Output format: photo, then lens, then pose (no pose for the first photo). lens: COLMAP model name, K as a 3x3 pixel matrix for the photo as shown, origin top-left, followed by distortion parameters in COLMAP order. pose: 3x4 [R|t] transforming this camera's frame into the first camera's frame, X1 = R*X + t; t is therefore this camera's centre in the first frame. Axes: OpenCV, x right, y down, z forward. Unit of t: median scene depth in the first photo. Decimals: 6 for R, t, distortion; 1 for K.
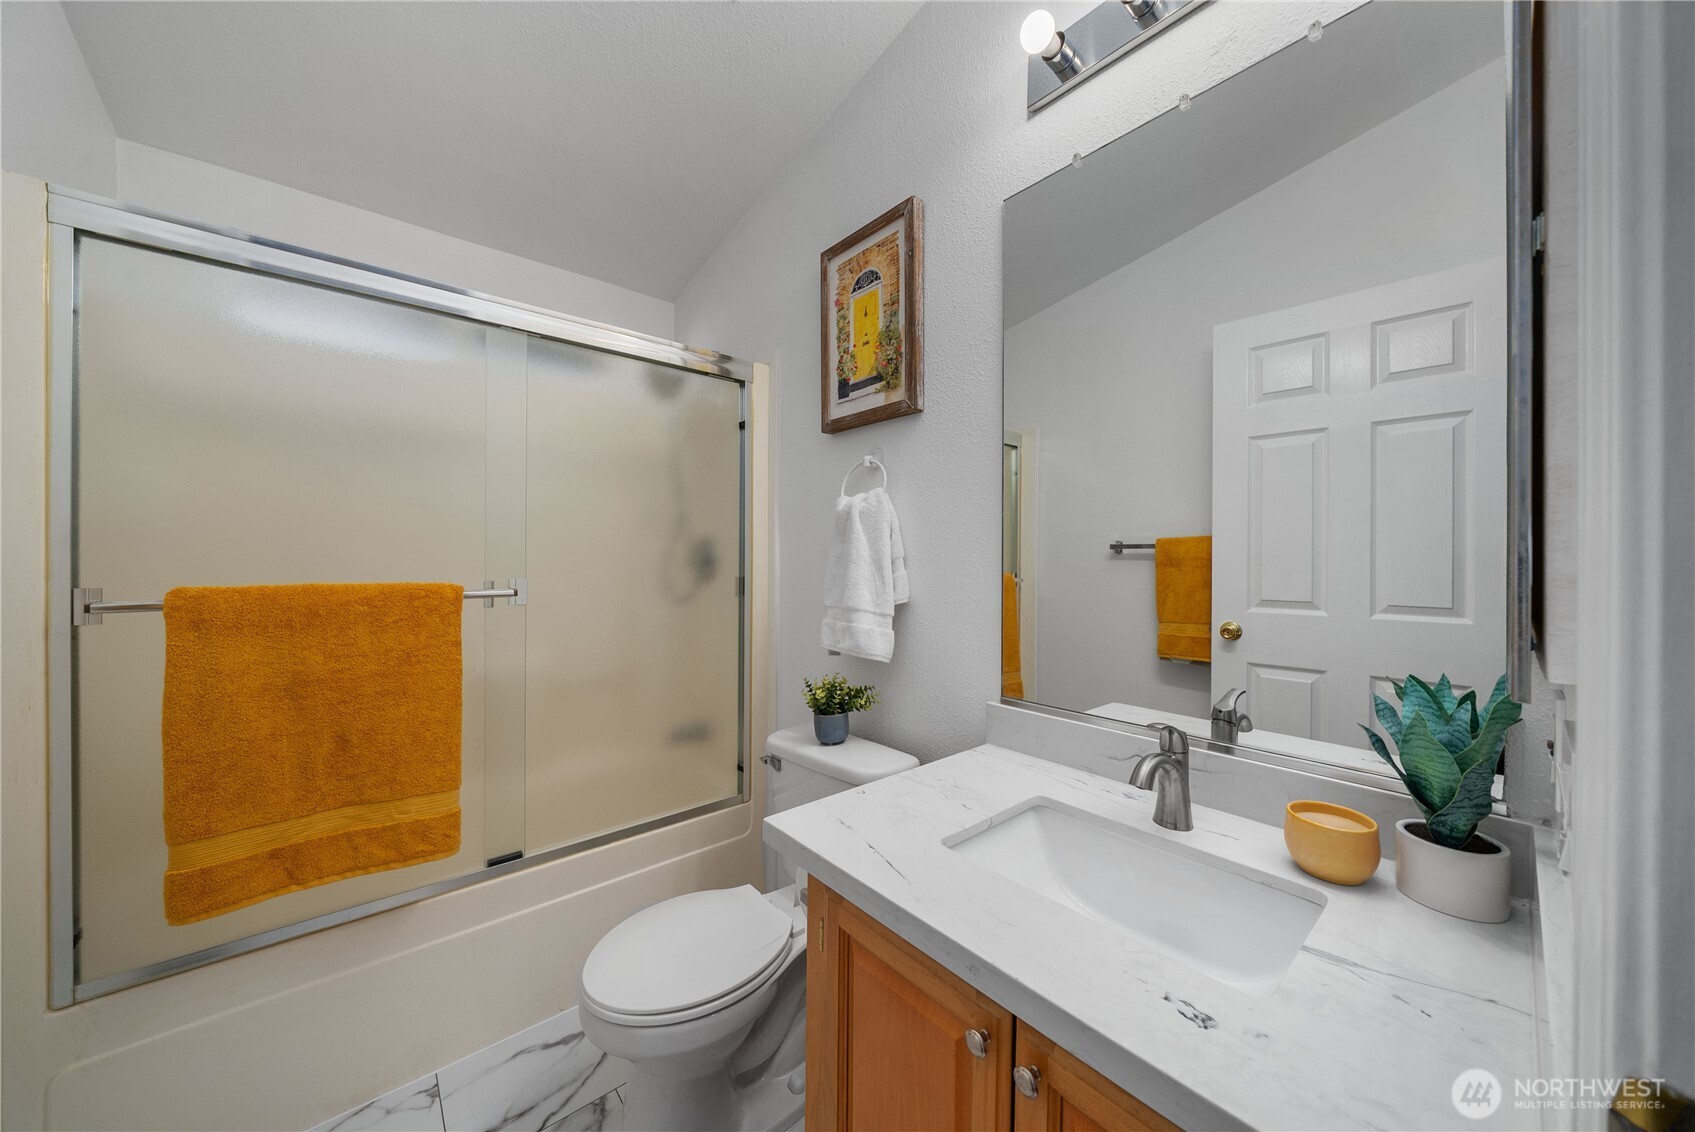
lens RADIAL K [[584.0, 0, 846.1], [0, 584.0, 562.4], [0, 0, 1]] dist [-0.005615, 0.000118]
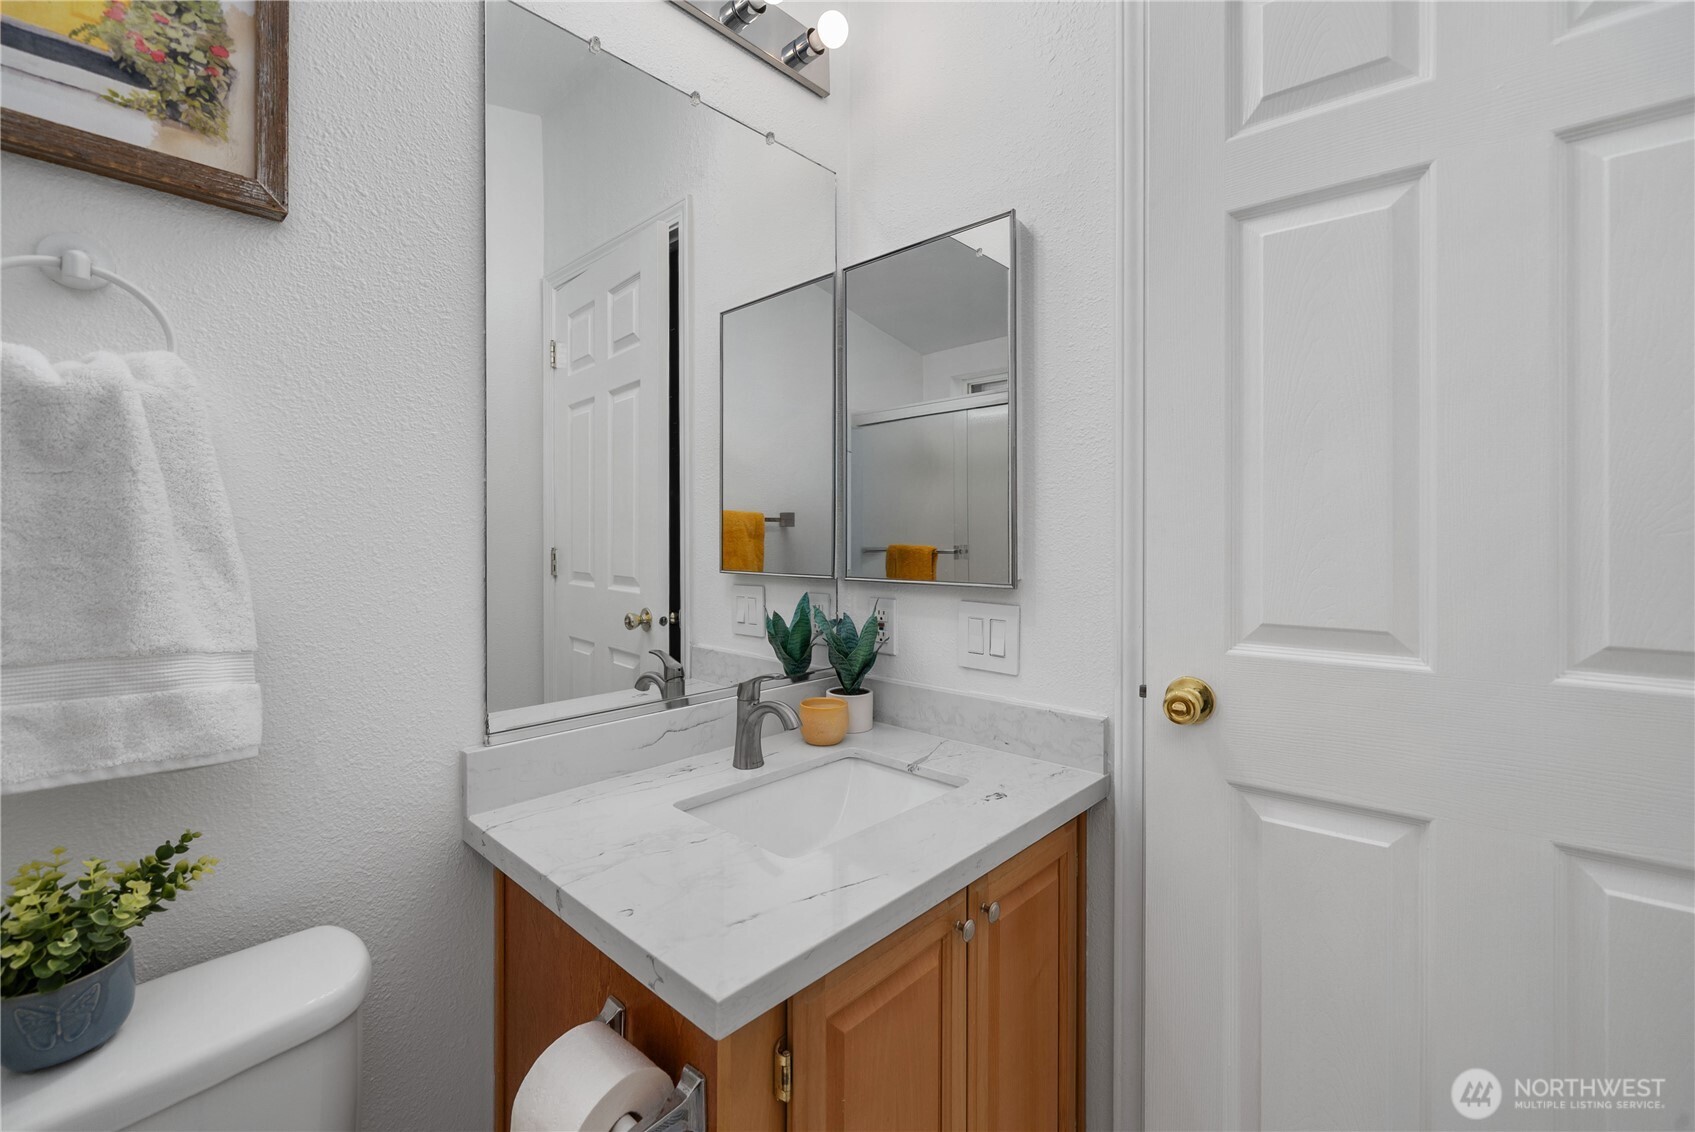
lens RADIAL K [[701.7, 0, 846.0], [0, 701.7, 553.6], [0, 0, 1]] dist [-0.007153, -0.000334]
pose [[-0.119058, -0.016590, 0.992749, -0.500761], [0.001360, 0.999857, 0.016871, 0.006178], [-0.992886, 0.003359, -0.119019, 0.599570]]
